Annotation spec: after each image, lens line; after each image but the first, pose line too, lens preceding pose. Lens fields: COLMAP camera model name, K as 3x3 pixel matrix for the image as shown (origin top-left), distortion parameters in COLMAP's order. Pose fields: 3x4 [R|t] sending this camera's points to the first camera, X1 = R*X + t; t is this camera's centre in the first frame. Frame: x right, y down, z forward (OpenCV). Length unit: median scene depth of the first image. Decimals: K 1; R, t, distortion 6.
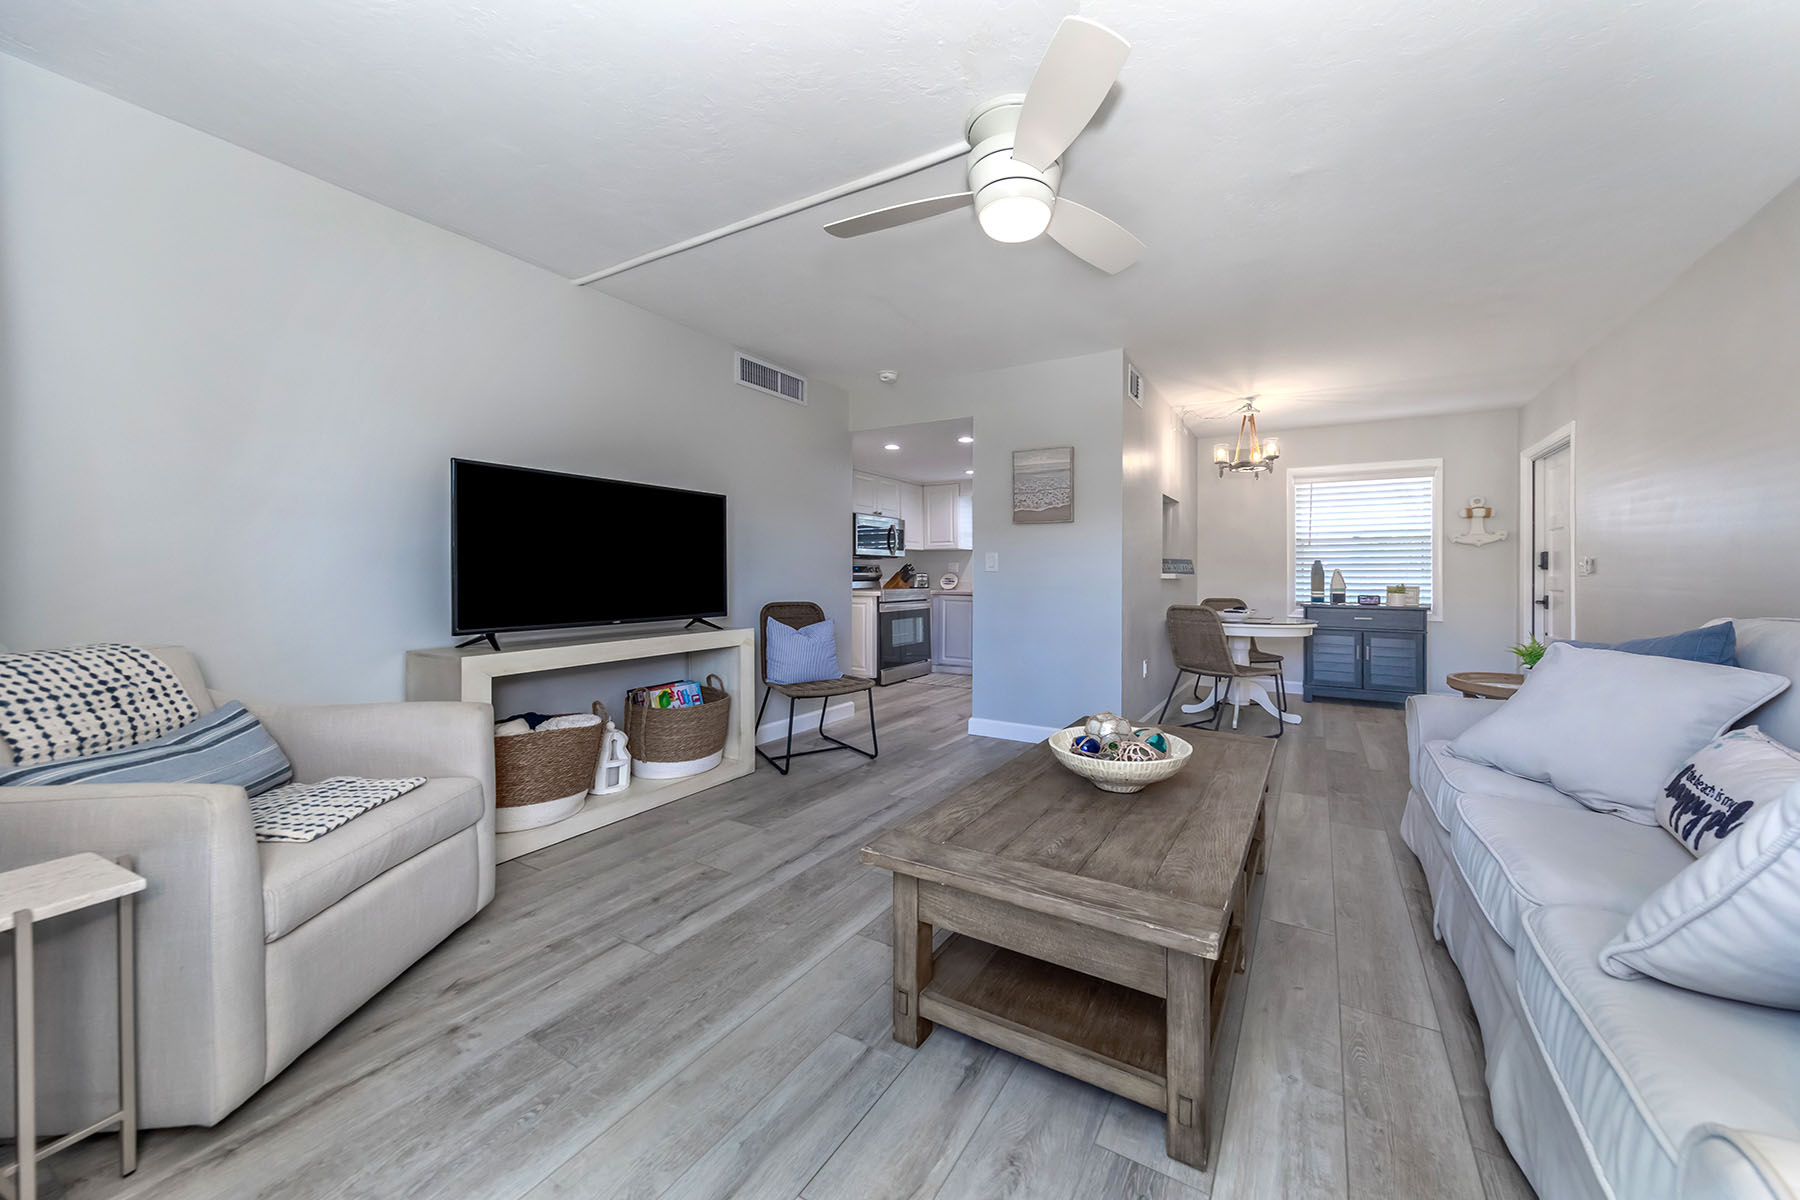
lens RADIAL K [[634.2, 0, 981.6], [0, 634.2, 563.8], [0, 0, 1]] dist [0.016932, -0.000171]
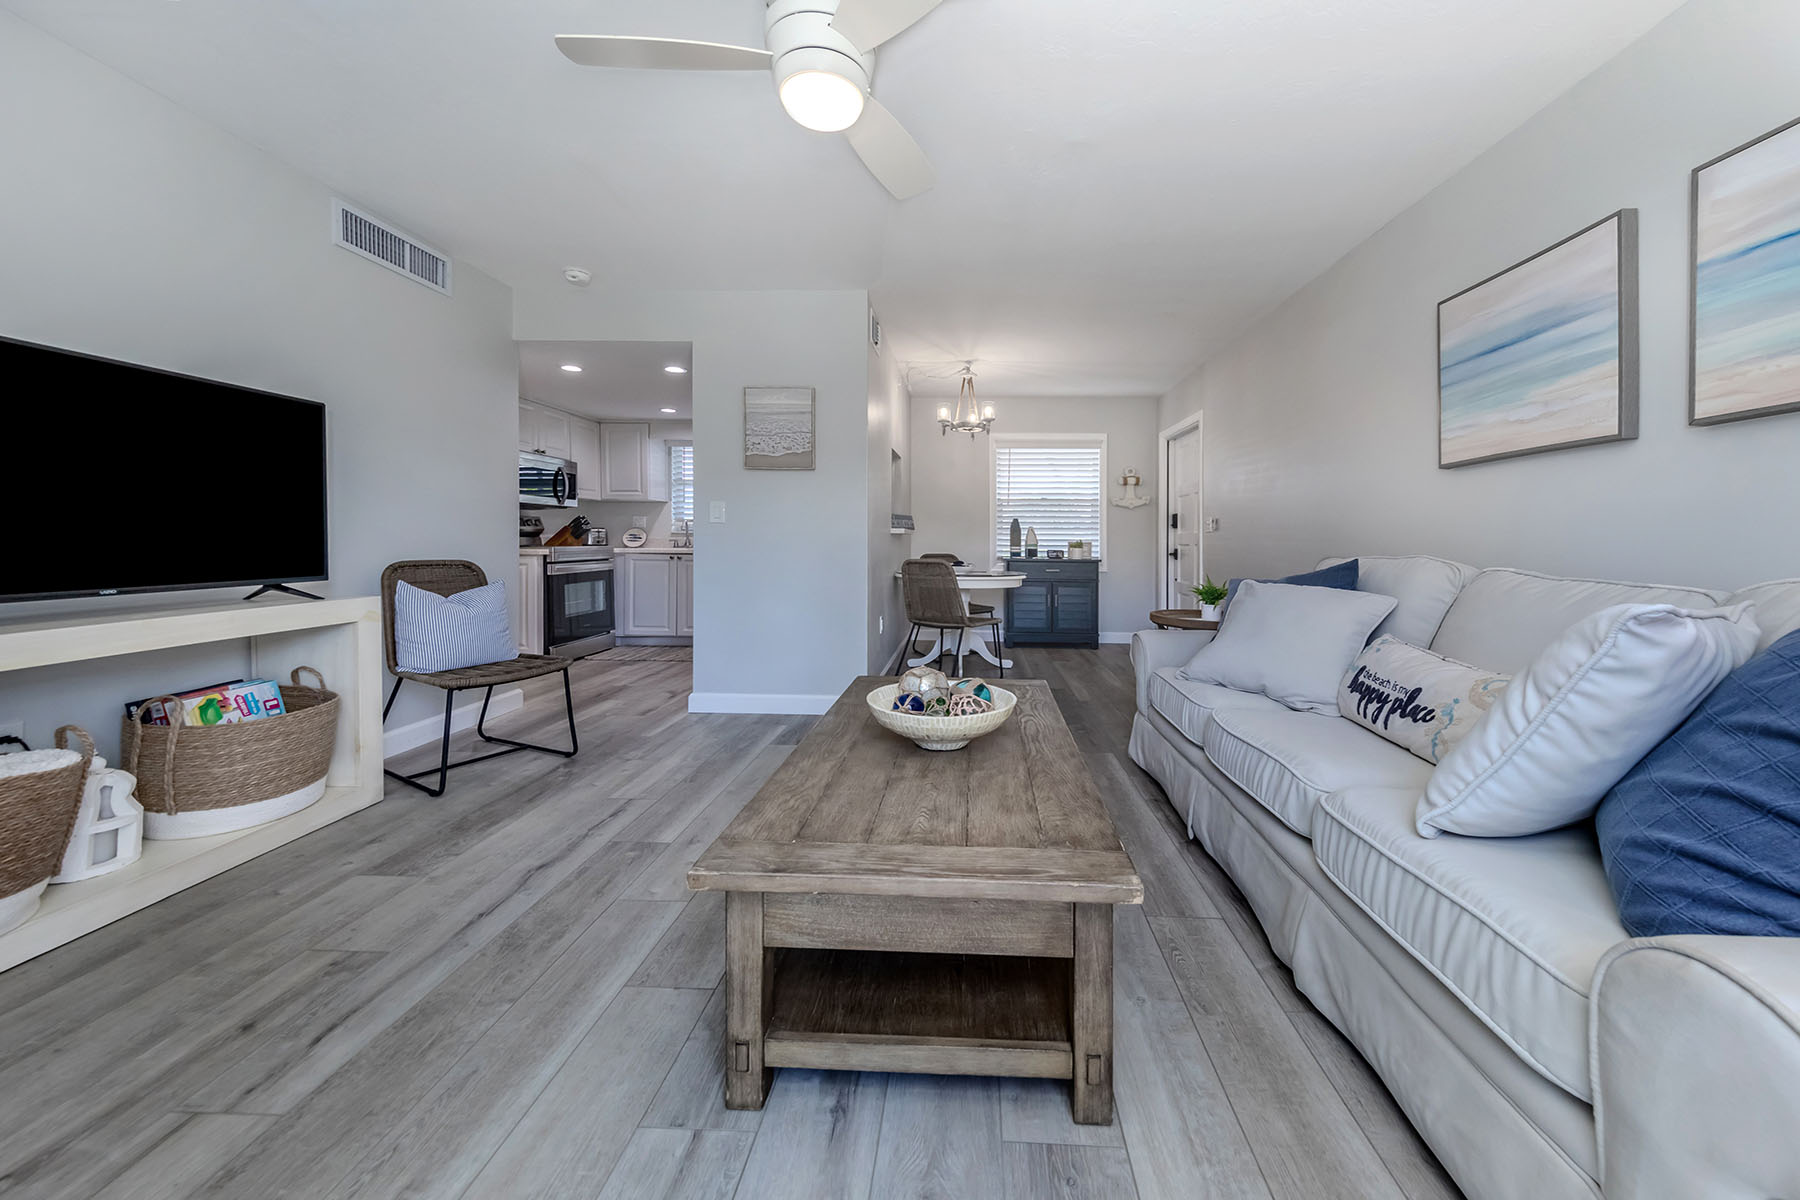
lens RADIAL K [[647.3, 0, 942.9], [0, 647.3, 532.5], [0, 0, 1]] dist [0.017221, -0.002157]
pose [[0.903839, 0.006369, 0.427826, -0.139525], [-0.011140, 0.999901, 0.008649, 0.023029], [-0.427728, -0.012583, 0.903820, 0.105282]]
